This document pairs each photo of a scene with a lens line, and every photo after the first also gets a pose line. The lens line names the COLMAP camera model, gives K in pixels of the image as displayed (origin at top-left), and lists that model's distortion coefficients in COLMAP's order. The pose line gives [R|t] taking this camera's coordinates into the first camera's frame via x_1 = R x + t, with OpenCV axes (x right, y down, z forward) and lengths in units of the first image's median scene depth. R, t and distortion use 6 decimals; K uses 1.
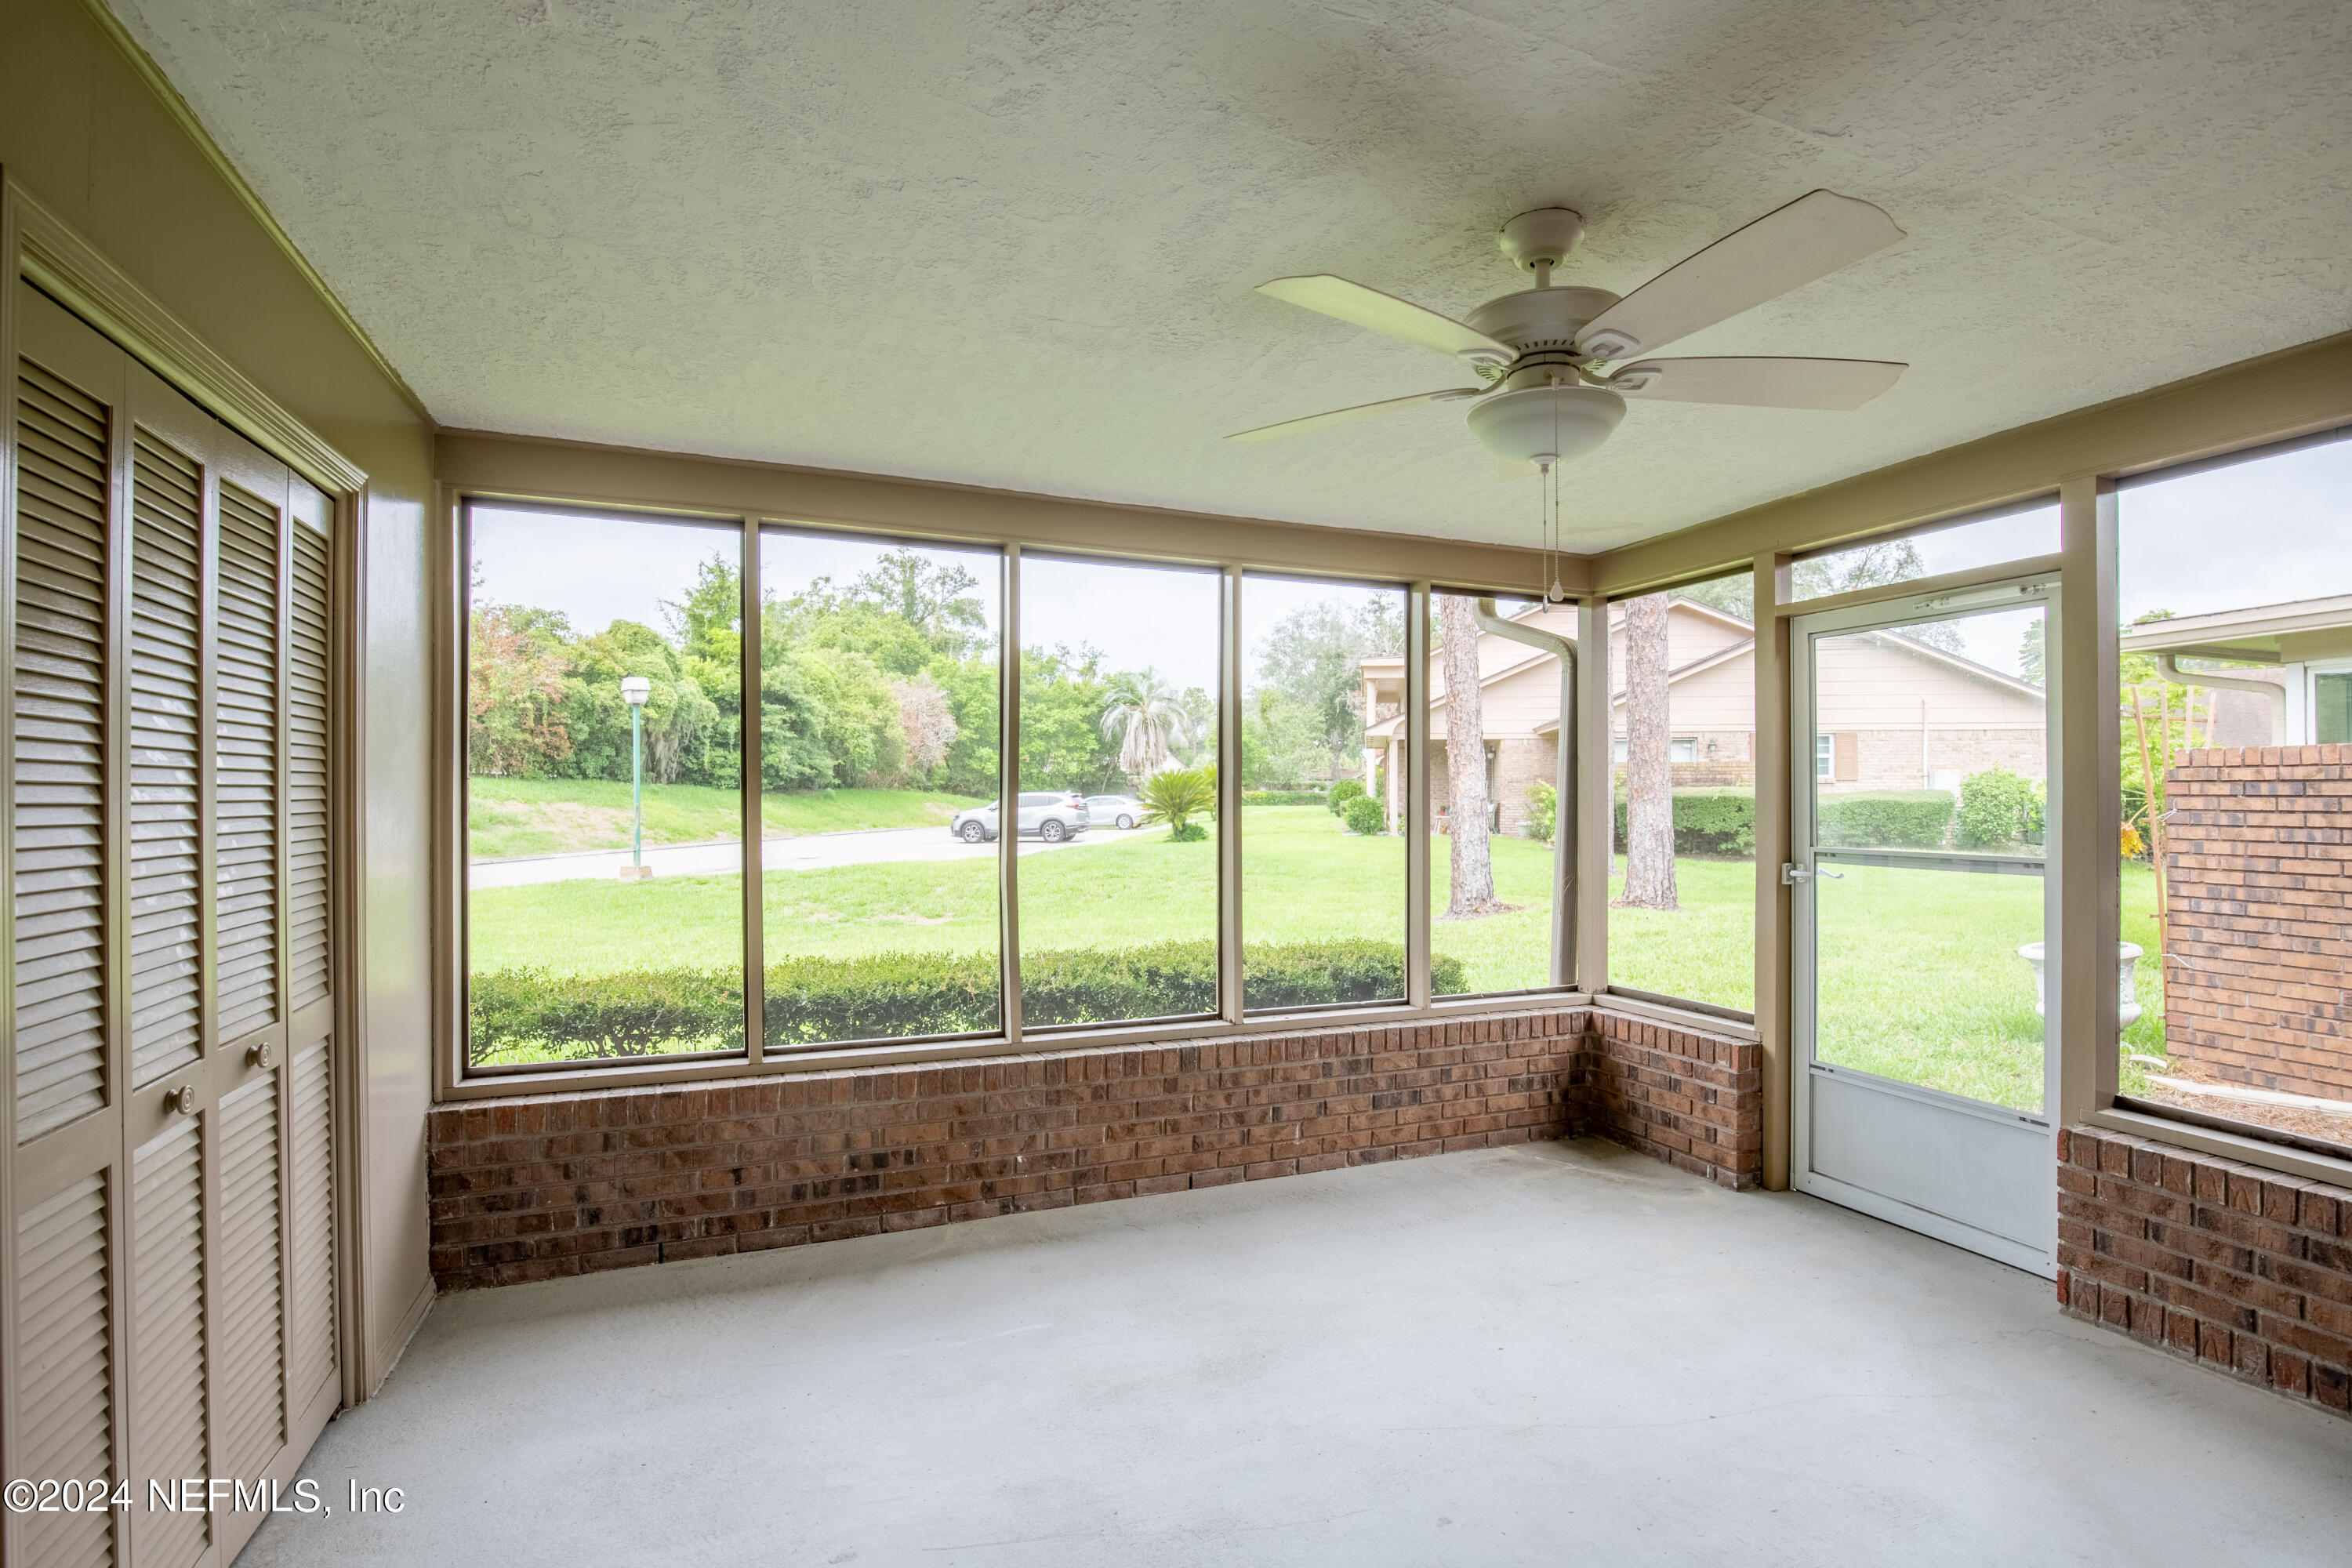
lens RADIAL K [[1084.0, 0, 1181.6], [0, 1084.0, 786.8], [0, 0, 1]] dist [-0.037955, 0.007853]
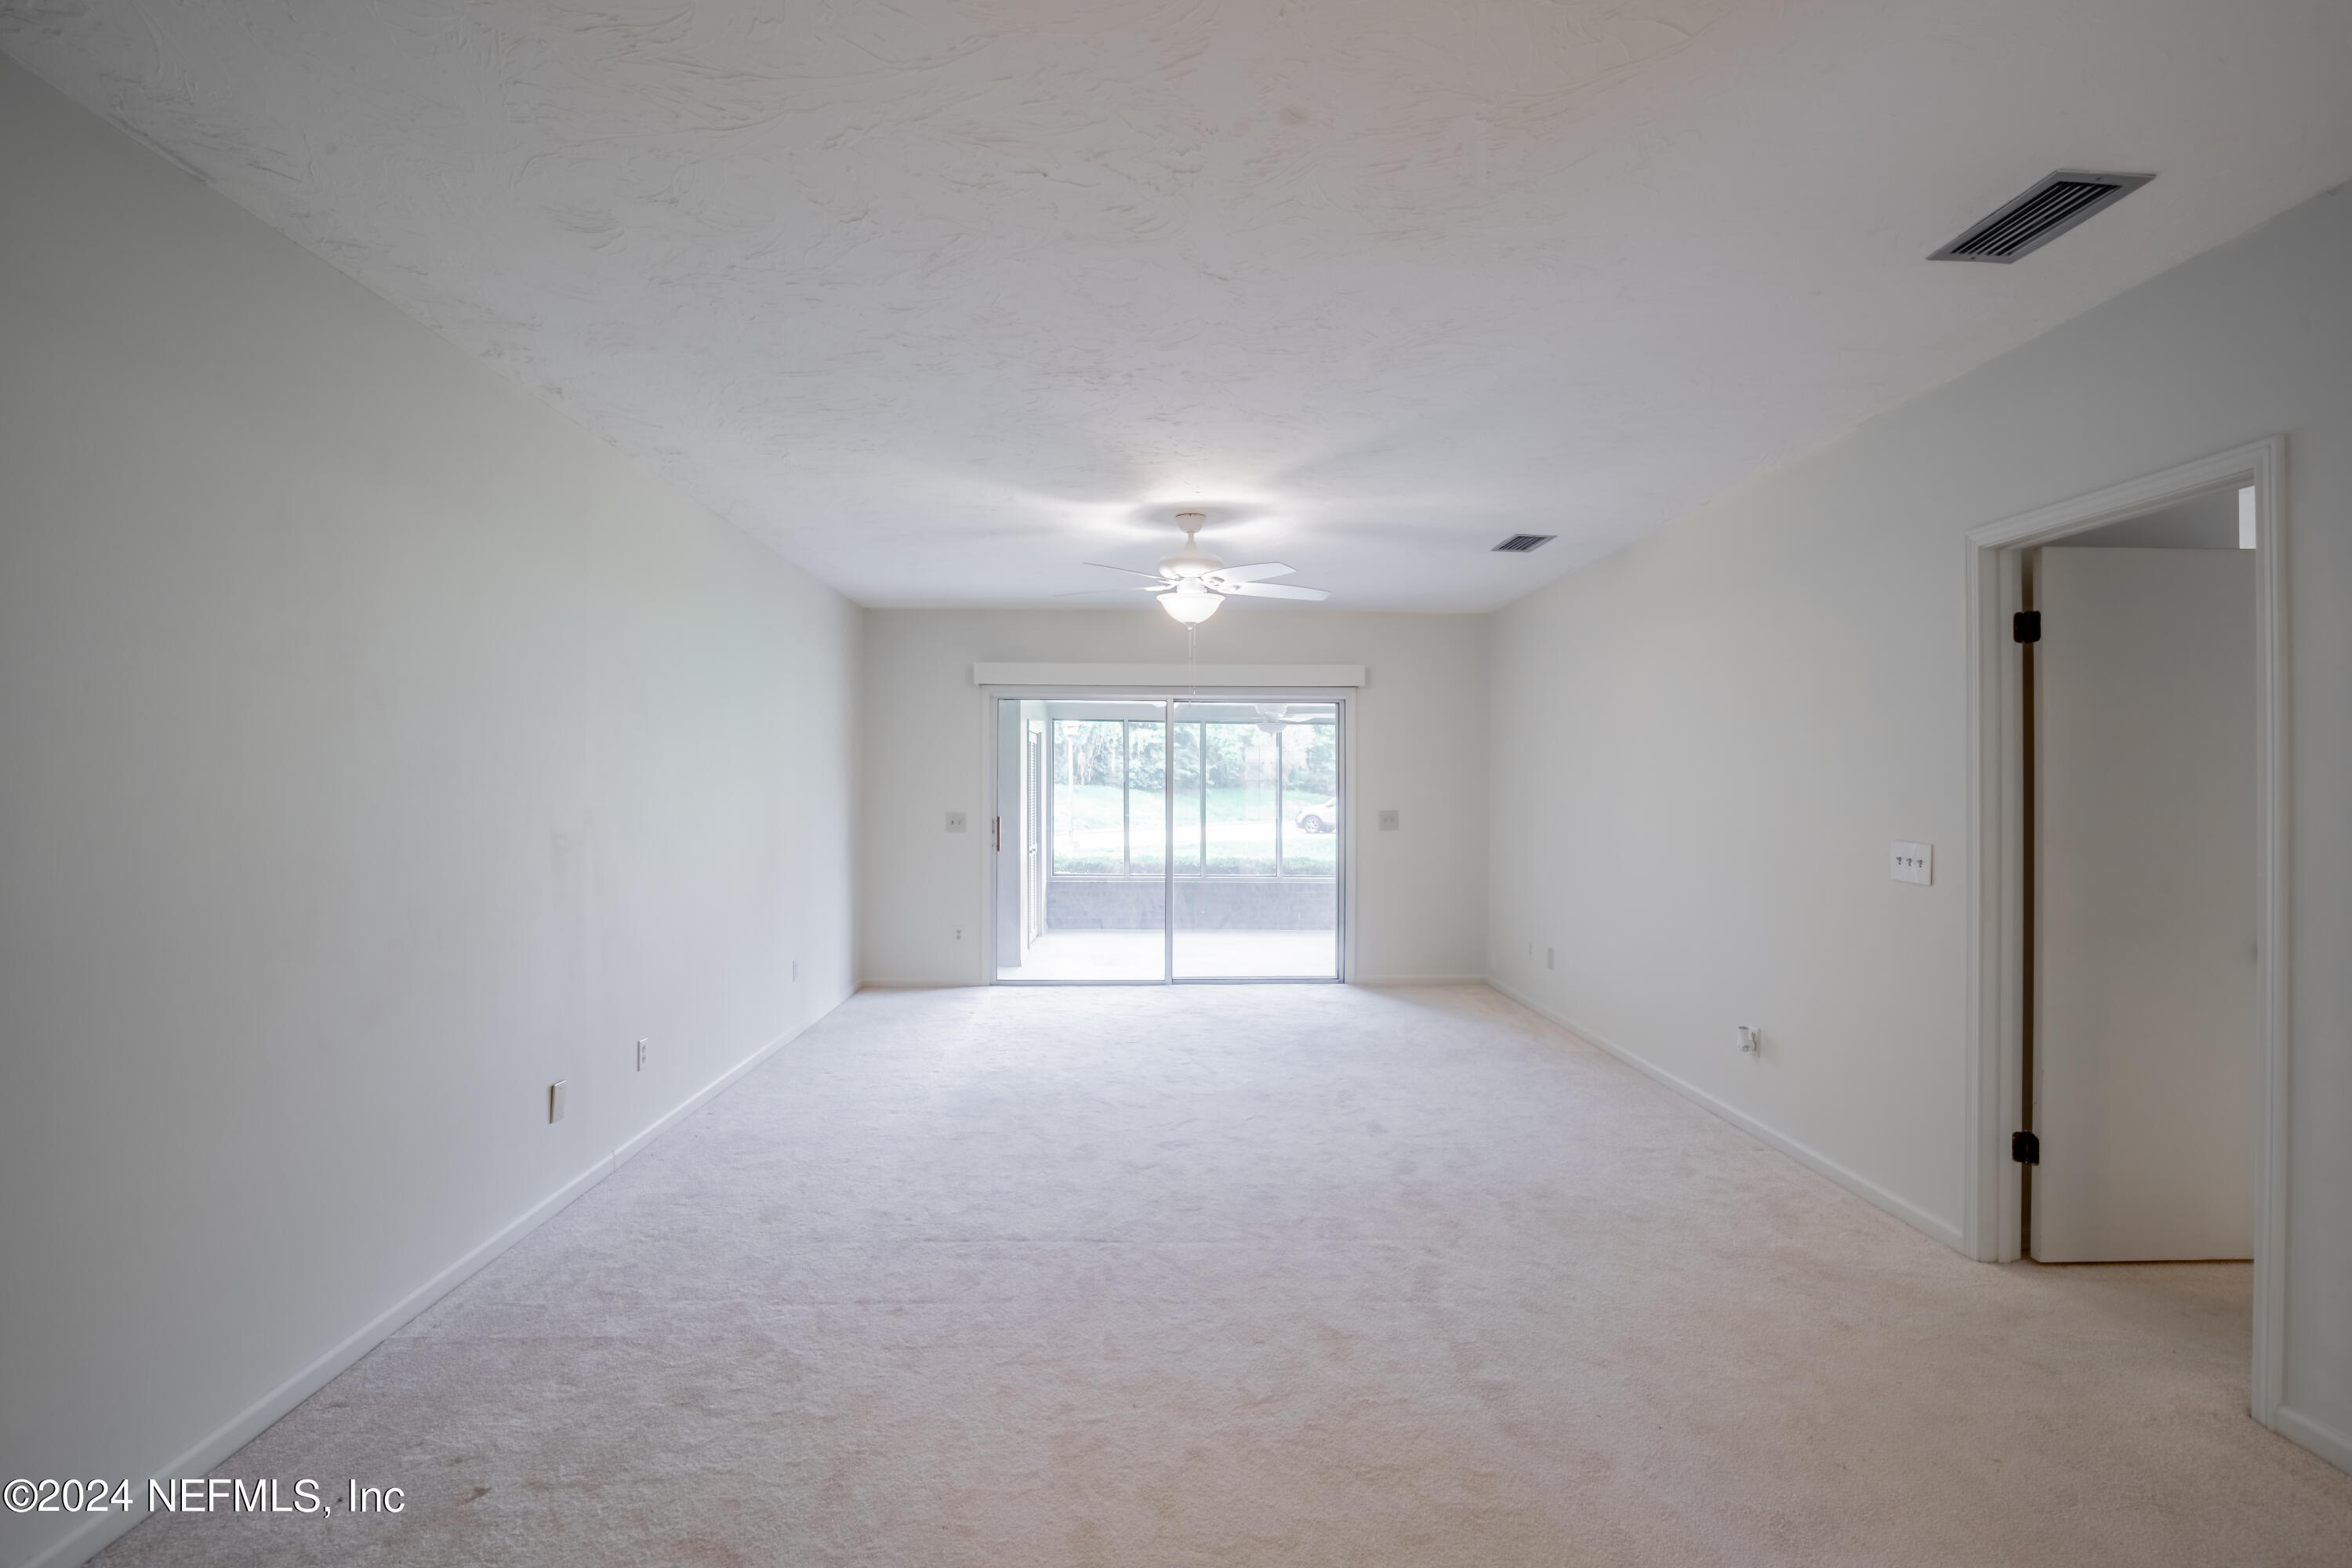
lens RADIAL K [[1084.0, 0, 1183.9], [0, 1084.0, 789.0], [0, 0, 1]] dist [-0.037955, 0.007853]
pose [[0.939387, 0.002196, -0.342851, 0.074785], [-0.000755, 0.999990, 0.004336, -0.003191], [0.342857, -0.003814, 0.939380, -0.170436]]
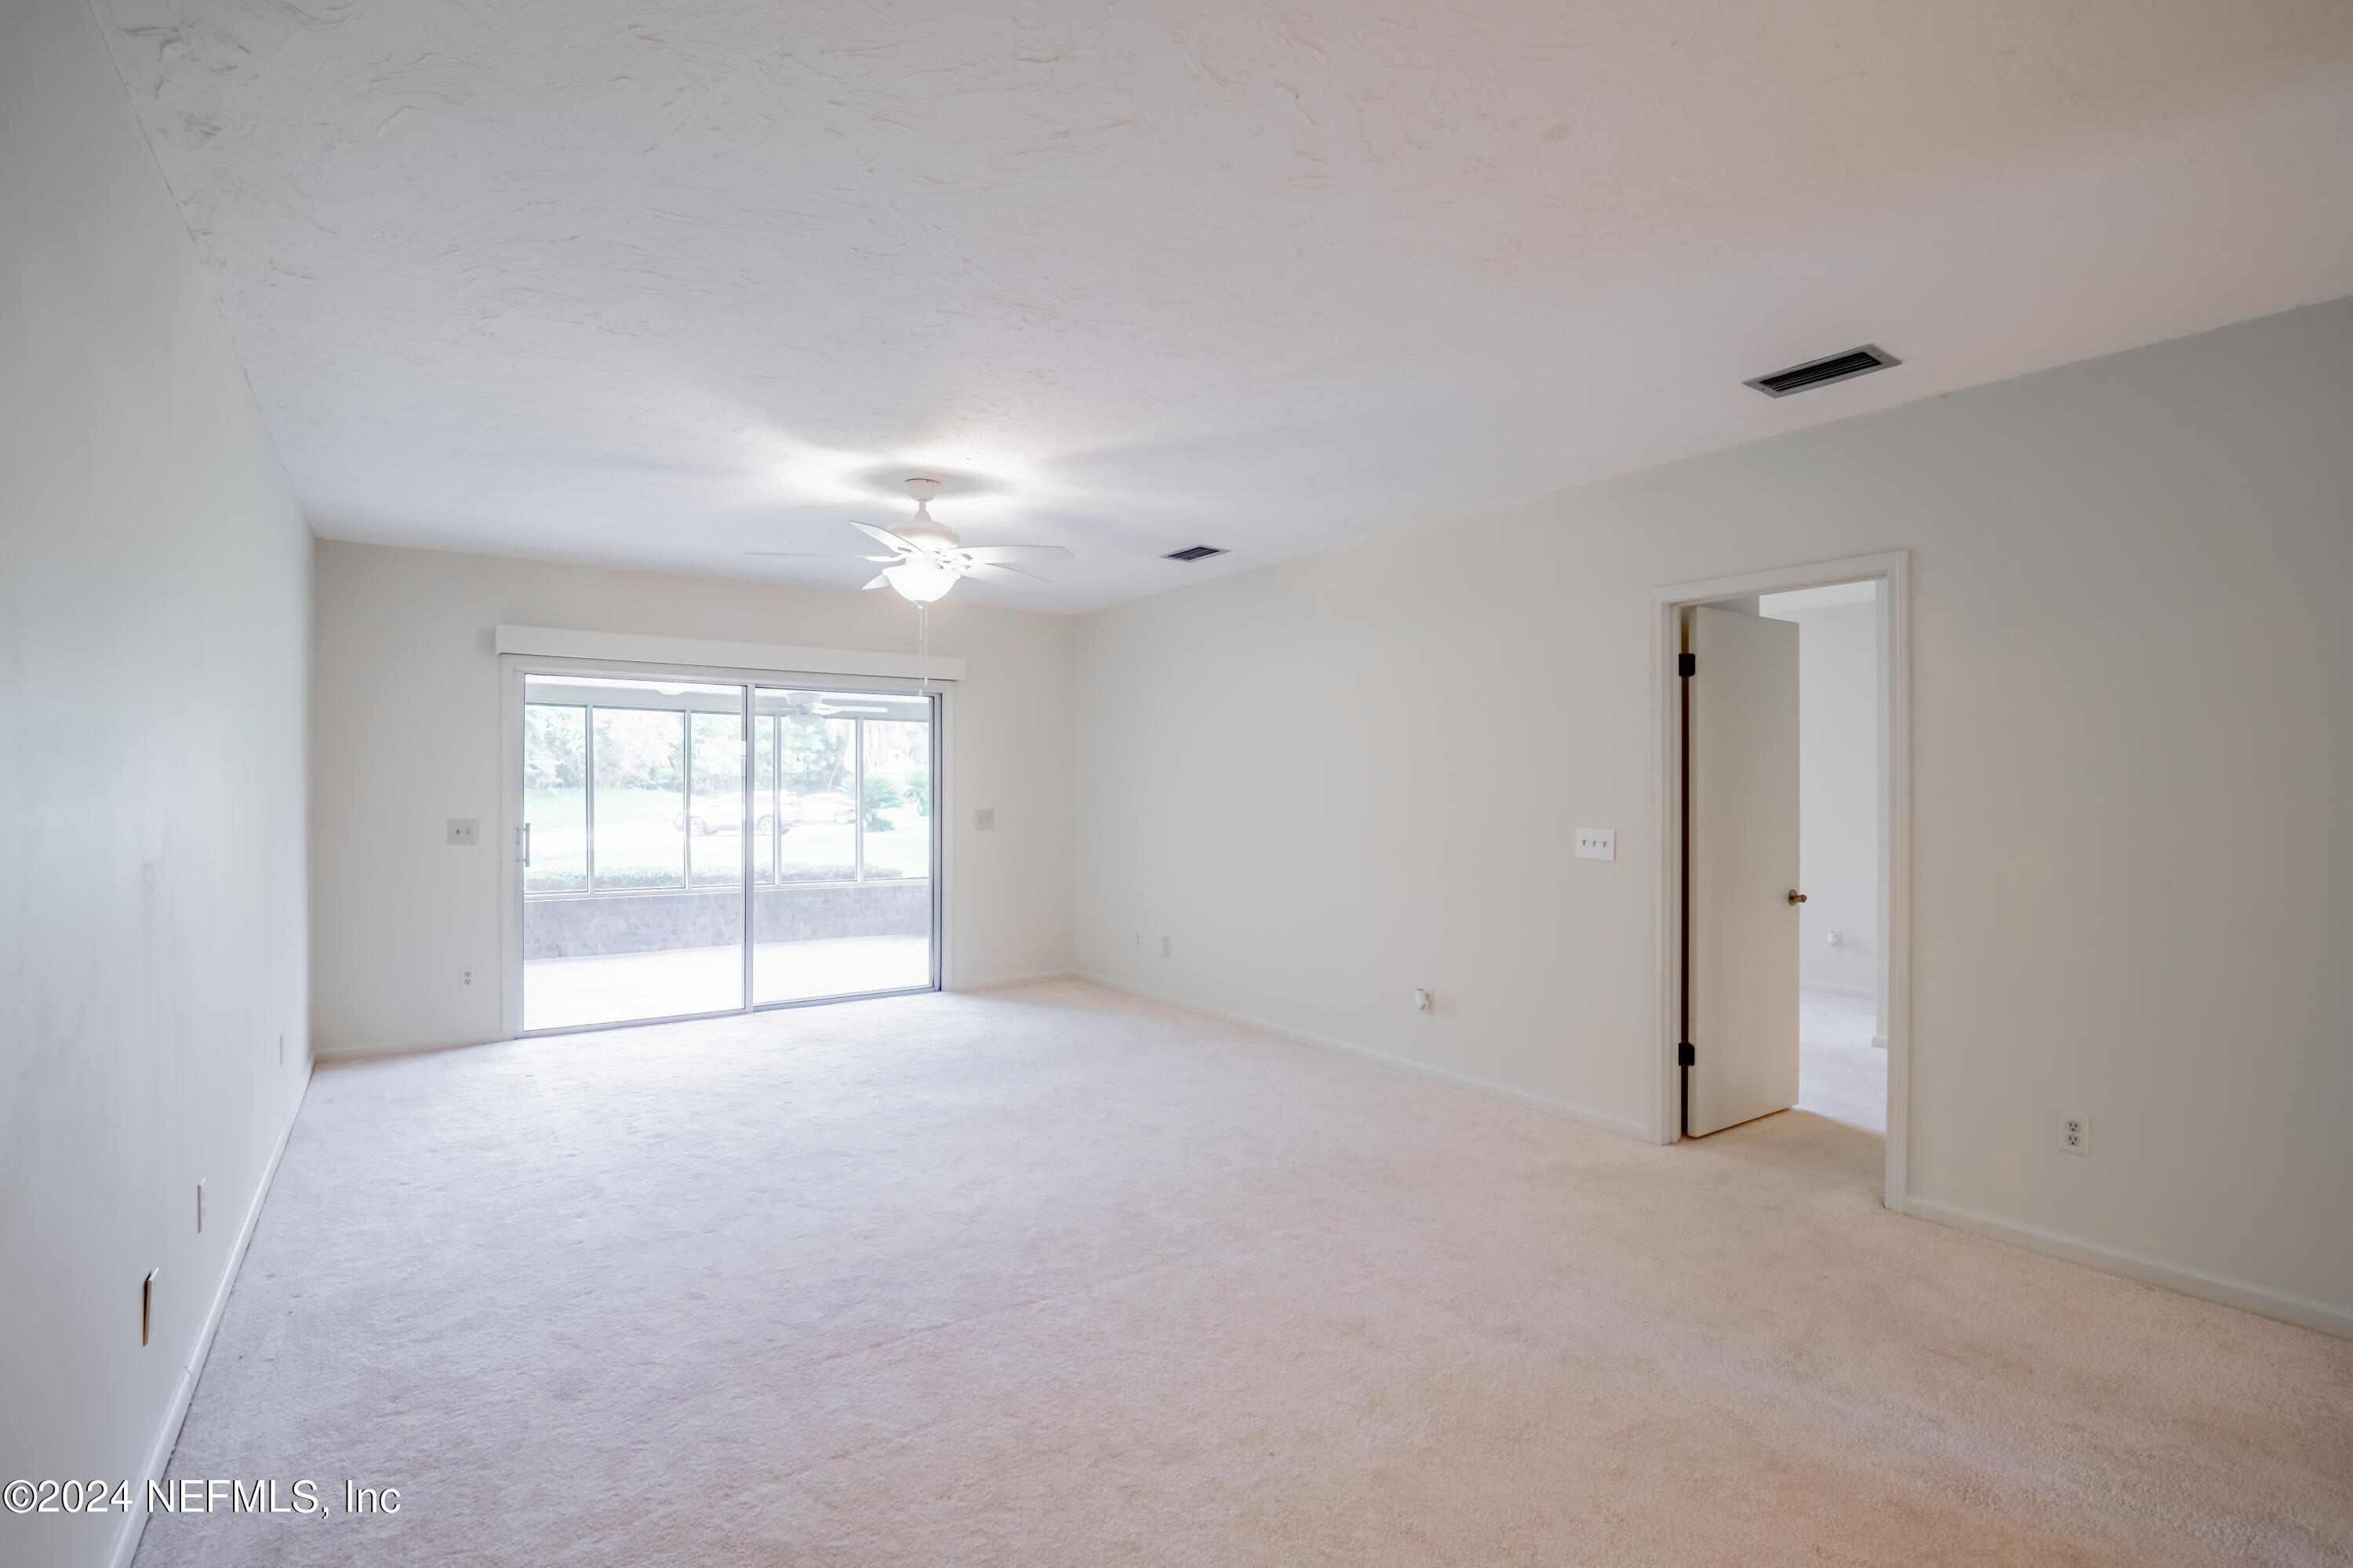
lens RADIAL K [[1084.5, 0, 1183.1], [0, 1084.5, 788.9], [0, 0, 1]] dist [-0.037955, 0.007853]
pose [[0.973699, 0.000417, 0.227837, 0.038404], [-0.001591, 0.999986, 0.004968, -0.003083], [-0.227832, -0.005200, 0.973687, -0.168030]]
